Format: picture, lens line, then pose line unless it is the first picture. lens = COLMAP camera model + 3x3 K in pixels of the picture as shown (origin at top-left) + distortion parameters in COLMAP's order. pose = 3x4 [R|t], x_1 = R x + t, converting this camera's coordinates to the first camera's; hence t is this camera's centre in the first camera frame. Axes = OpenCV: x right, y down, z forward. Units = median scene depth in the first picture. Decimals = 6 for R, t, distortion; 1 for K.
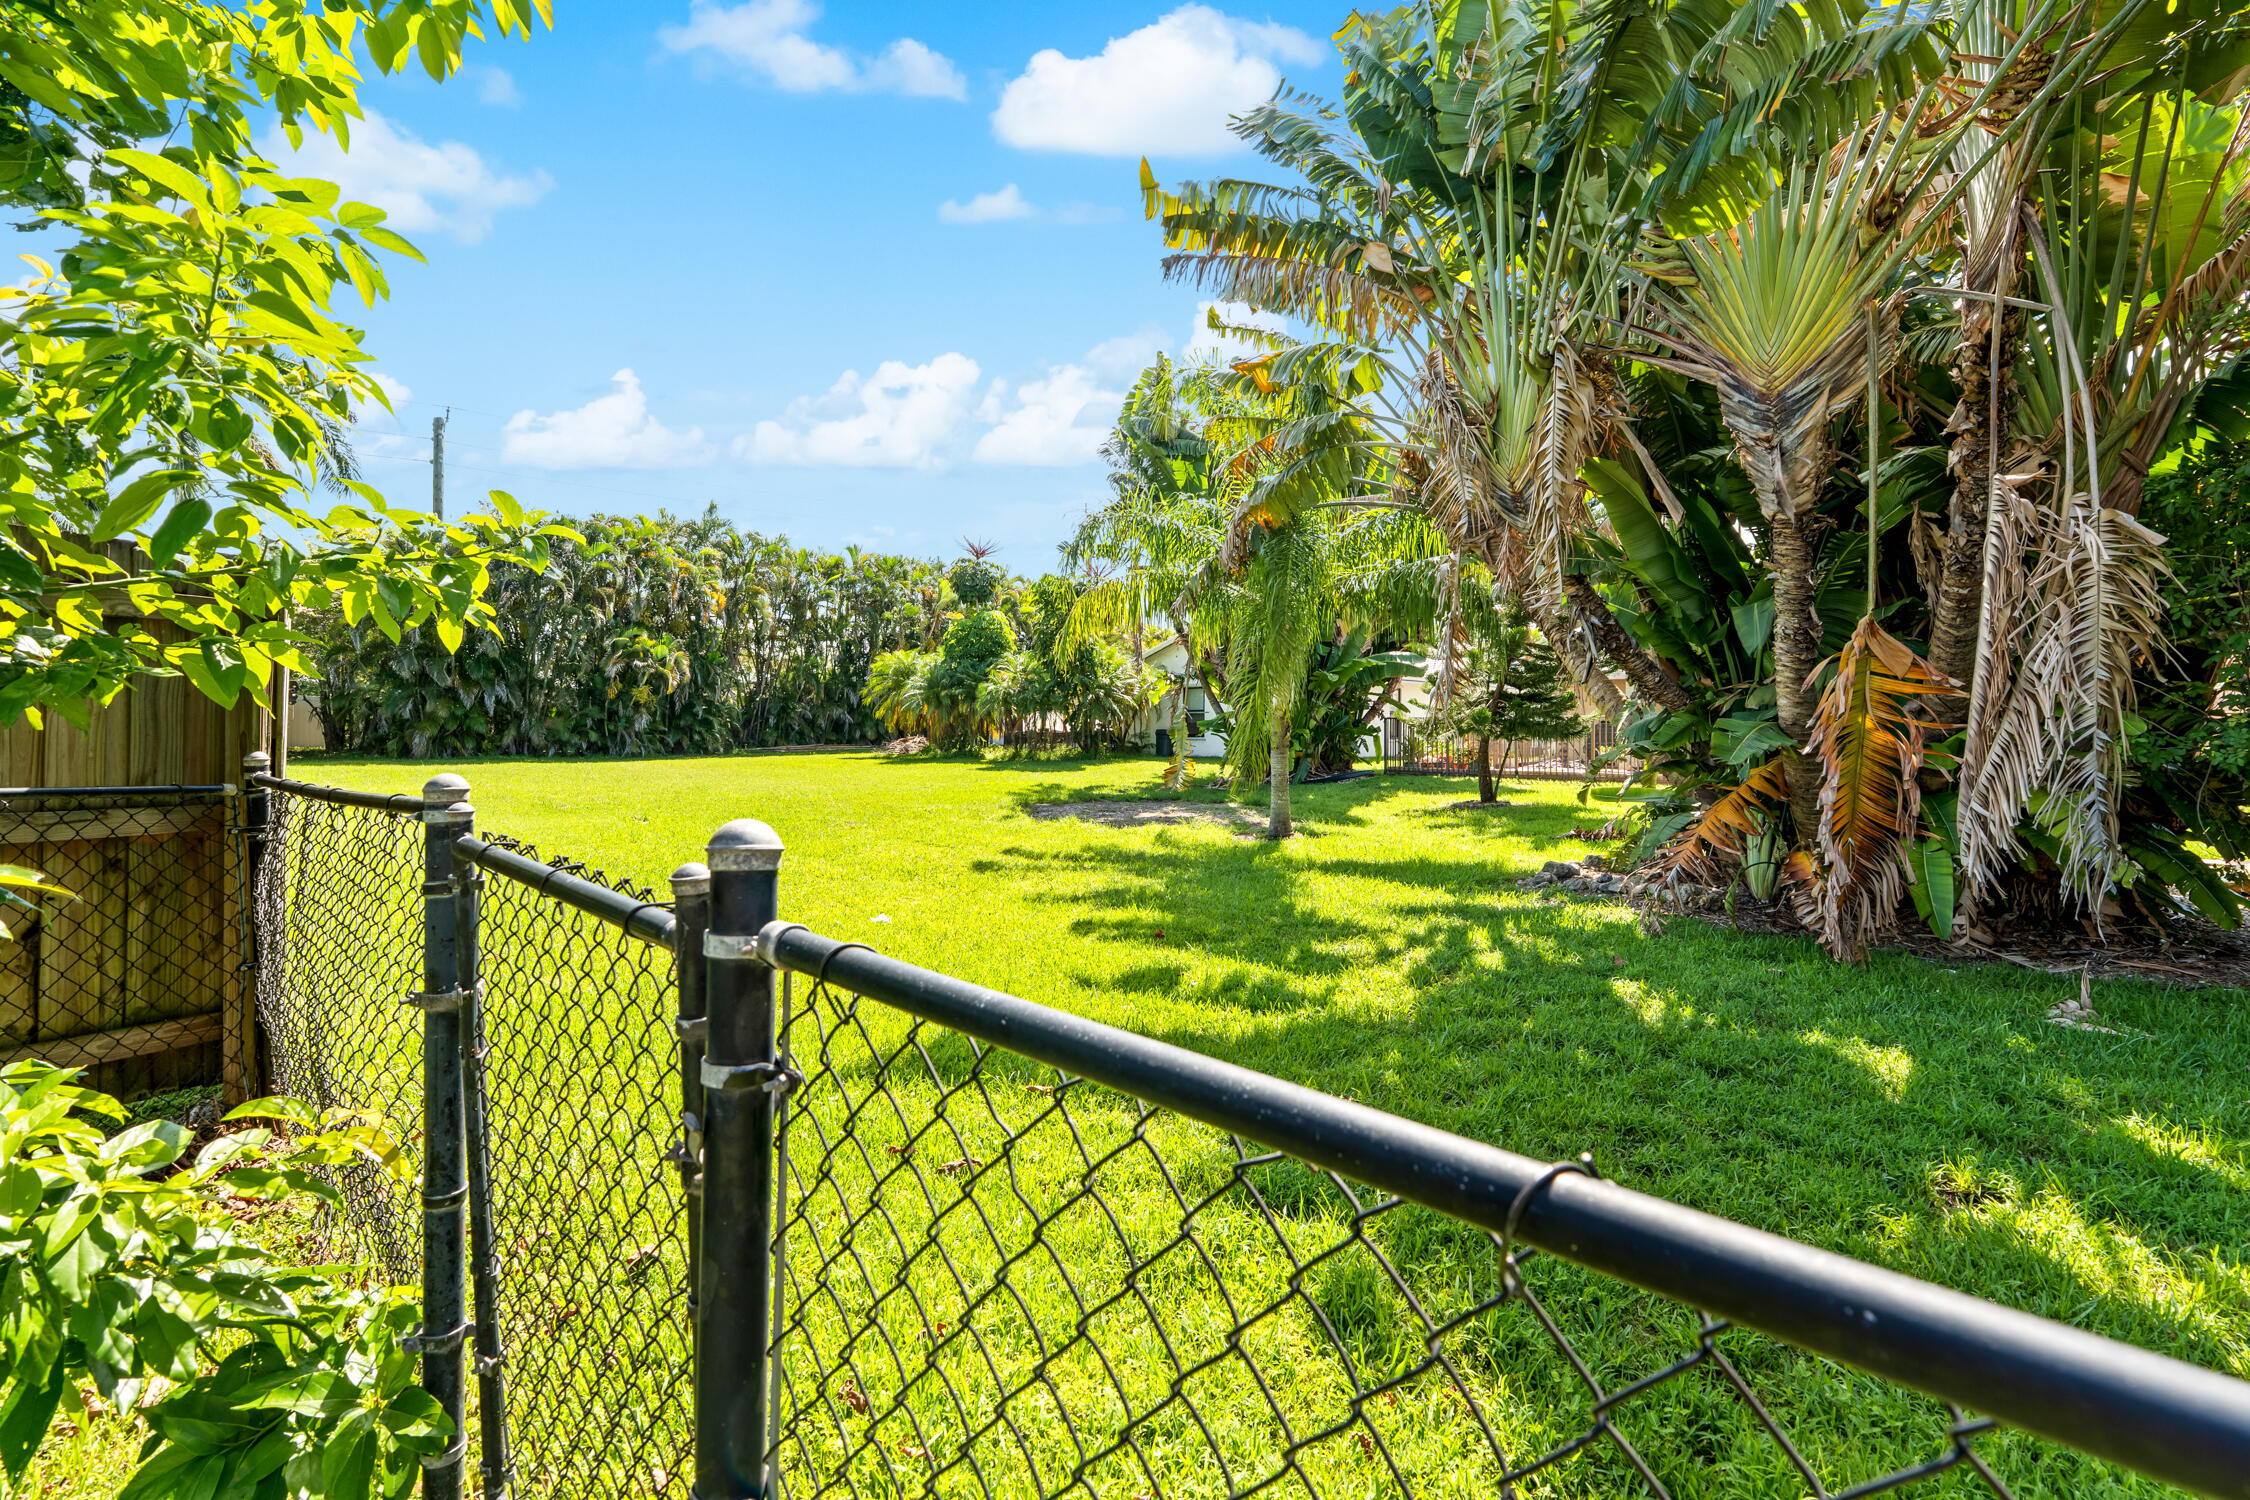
lens RADIAL K [[1014.4, 0, 1123.5], [0, 1014.4, 744.8], [0, 0, 1]] dist [-0.010215, 0.004538]
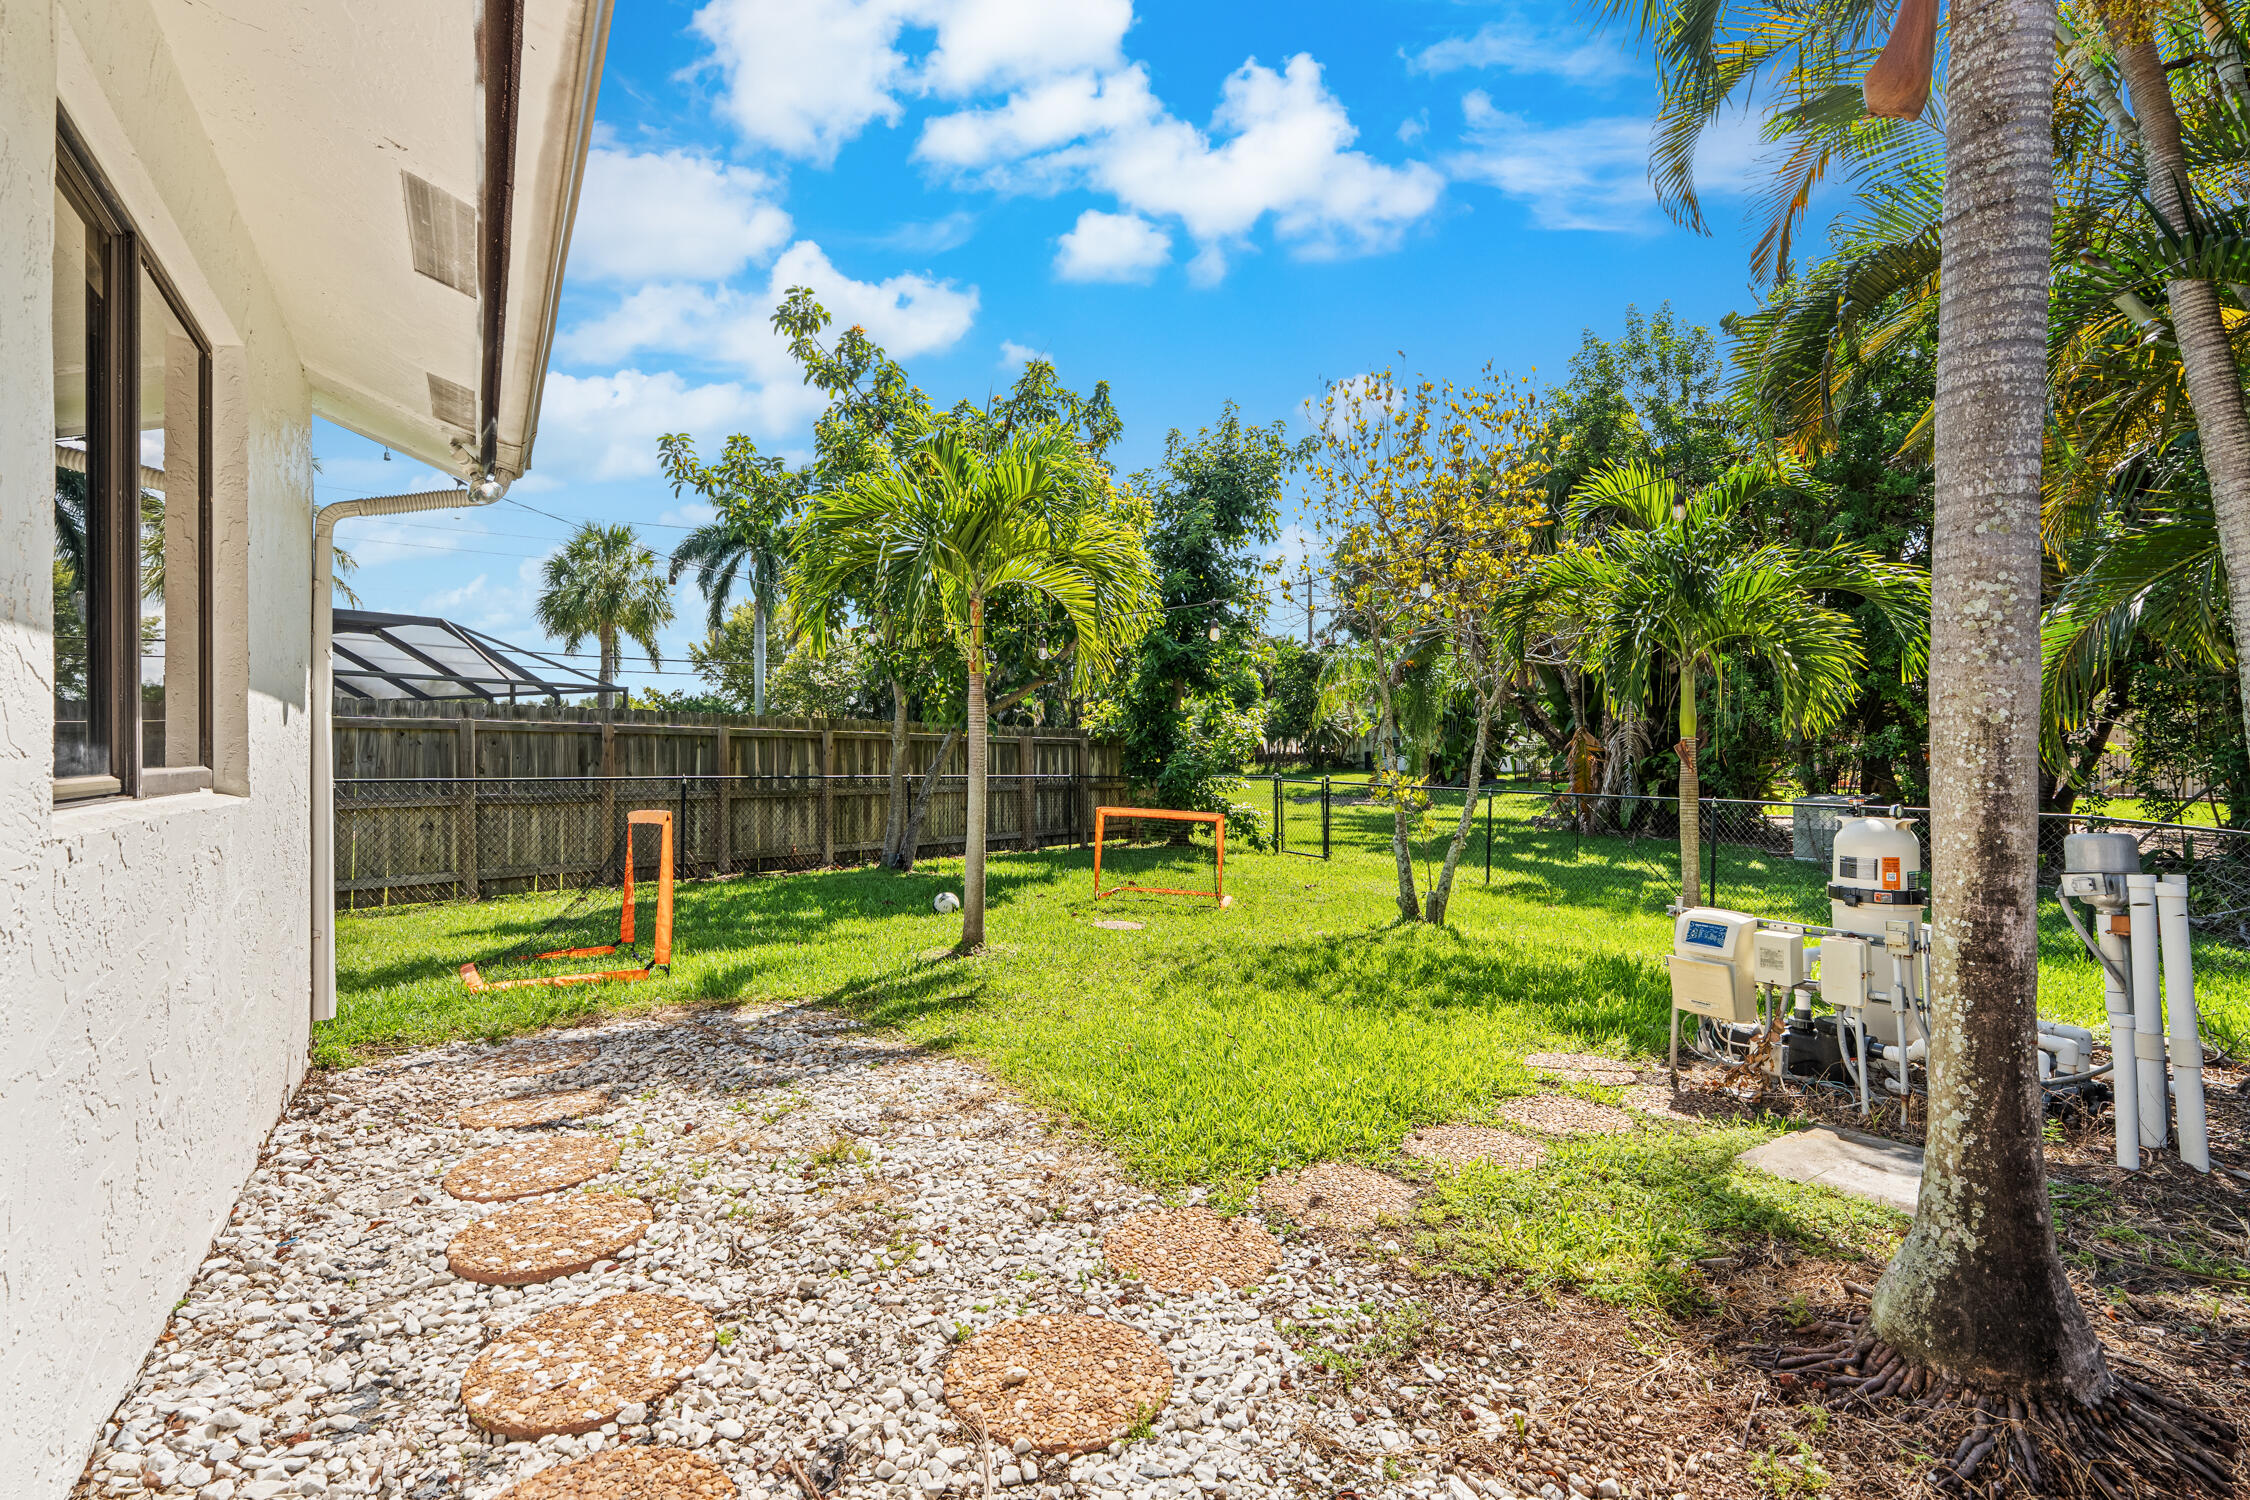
lens RADIAL K [[1014.4, 0, 1122.3], [0, 1014.4, 750.6], [0, 0, 1]] dist [-0.010215, 0.004538]
pose [[0.978235, -0.006646, -0.207393, -0.005502], [0.005116, 0.999956, -0.007915, -0.007473], [0.207437, 0.006681, 0.978226, -0.481868]]
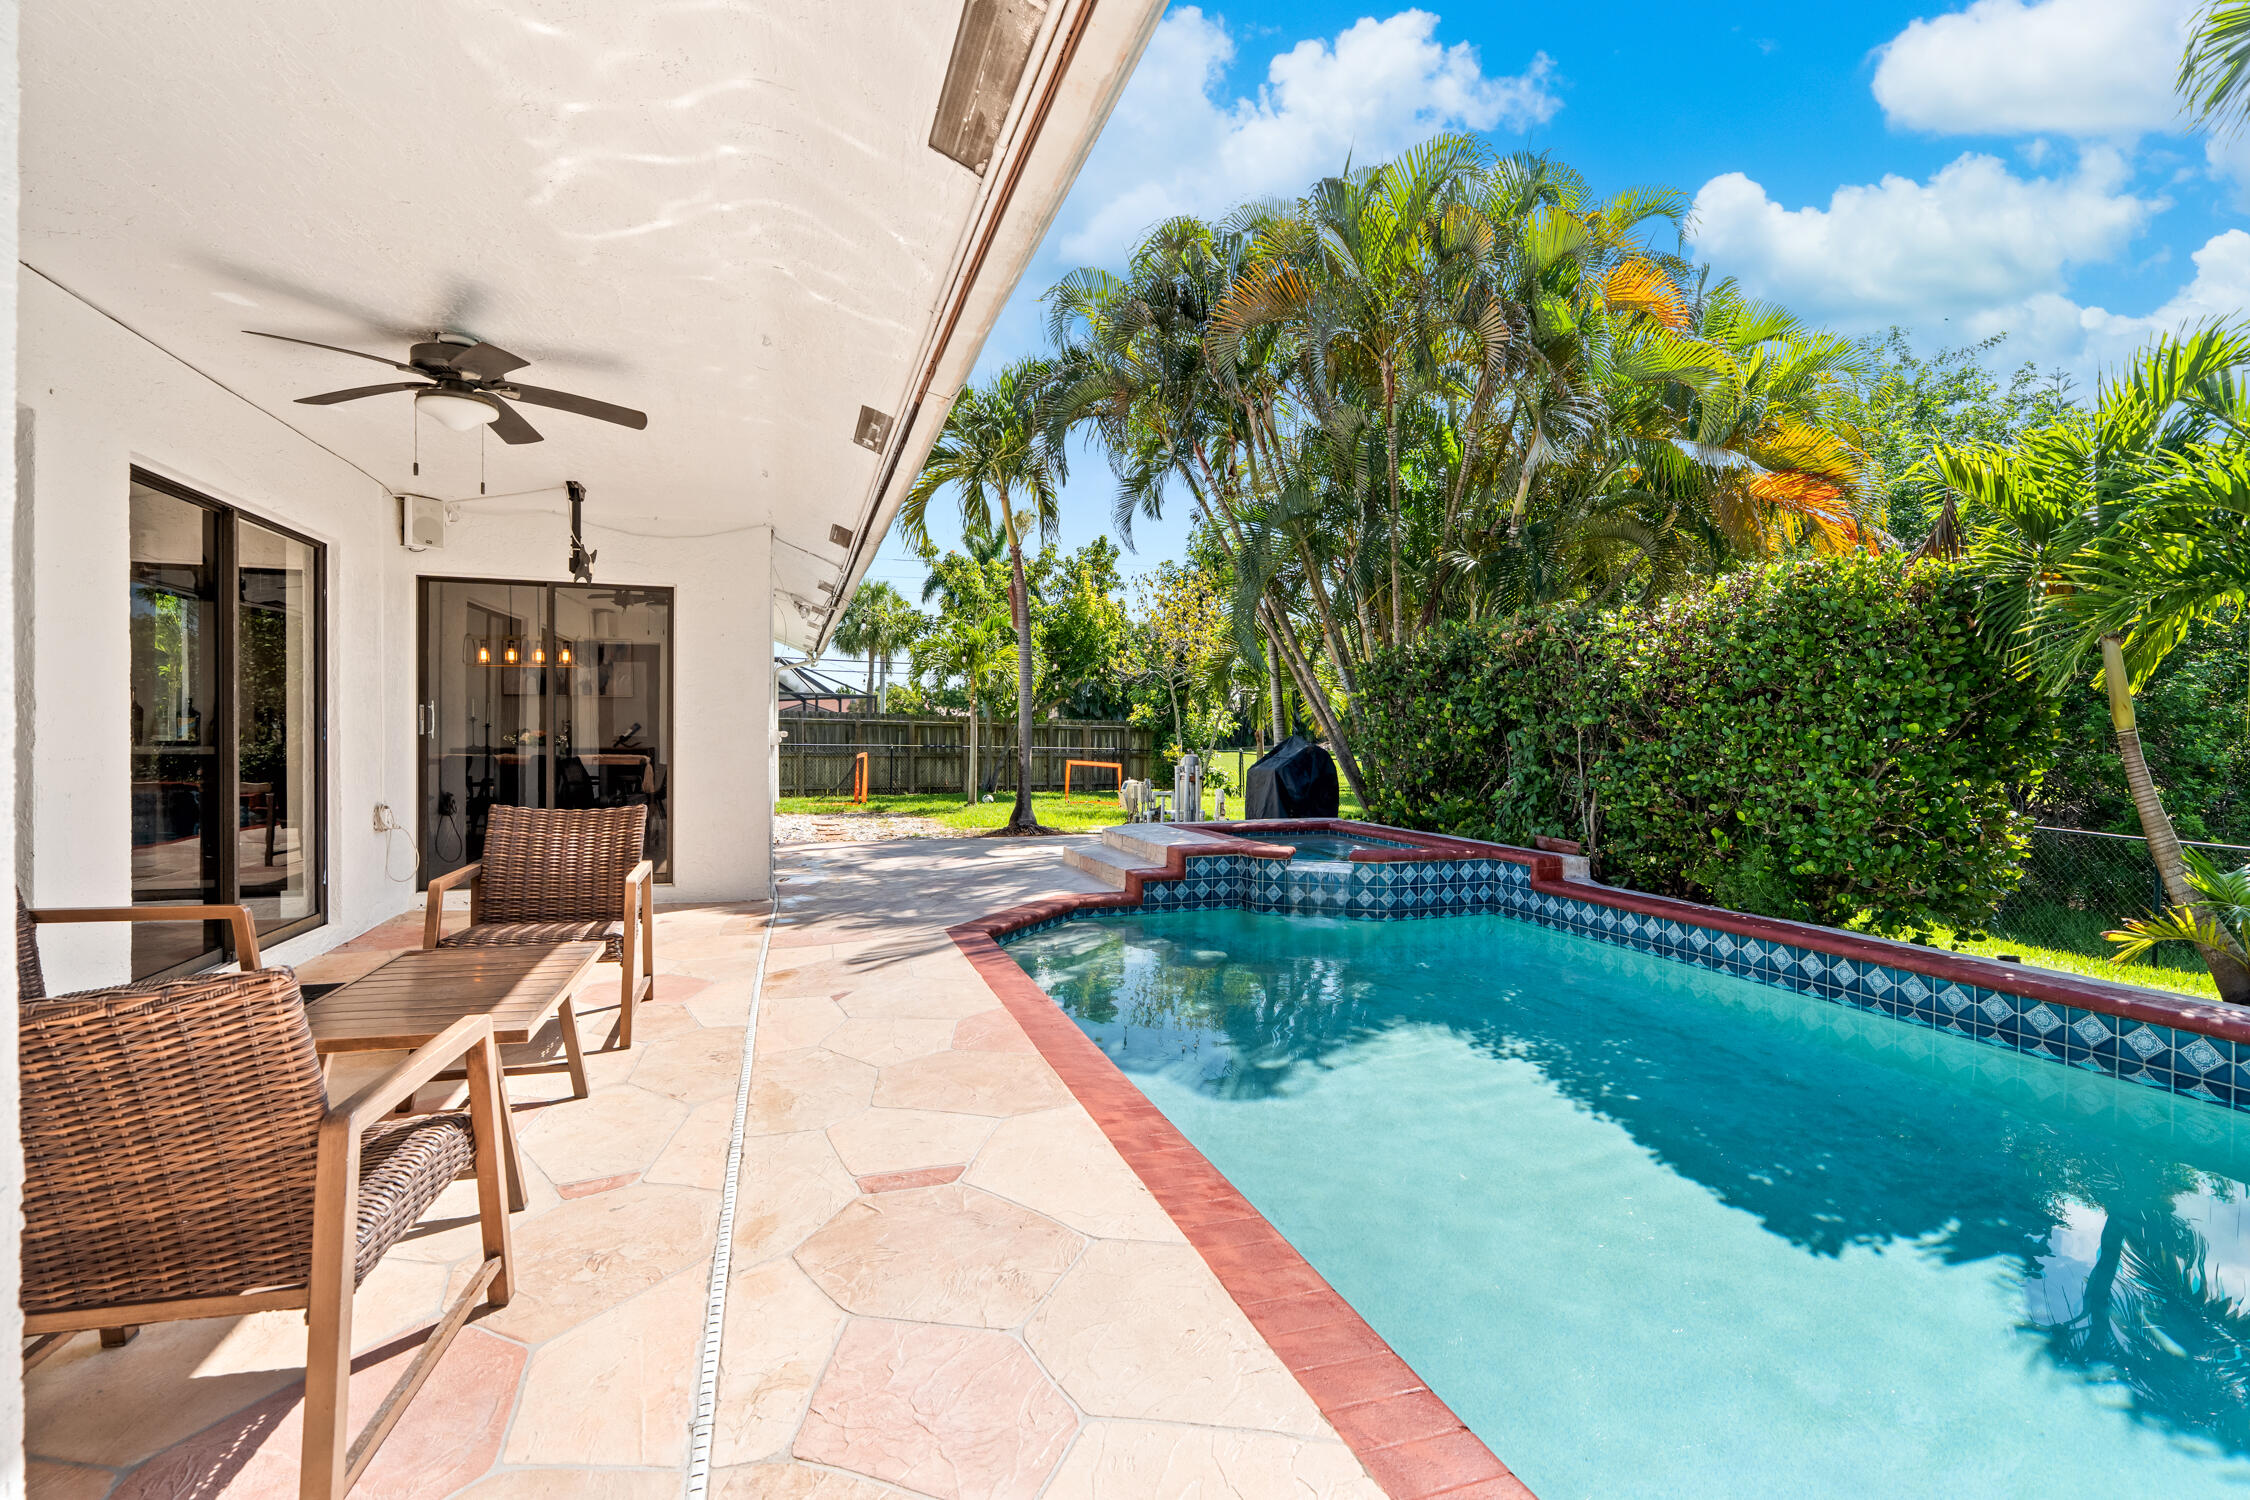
lens RADIAL K [[1014.4, 0, 1127.5], [0, 1014.4, 742.6], [0, 0, 1]] dist [-0.010215, 0.004538]
pose [[0.899710, 0.005342, -0.436455, 0.745019], [-0.004662, 0.999986, 0.002630, -0.004767], [0.436463, -0.000332, 0.899722, -1.296635]]
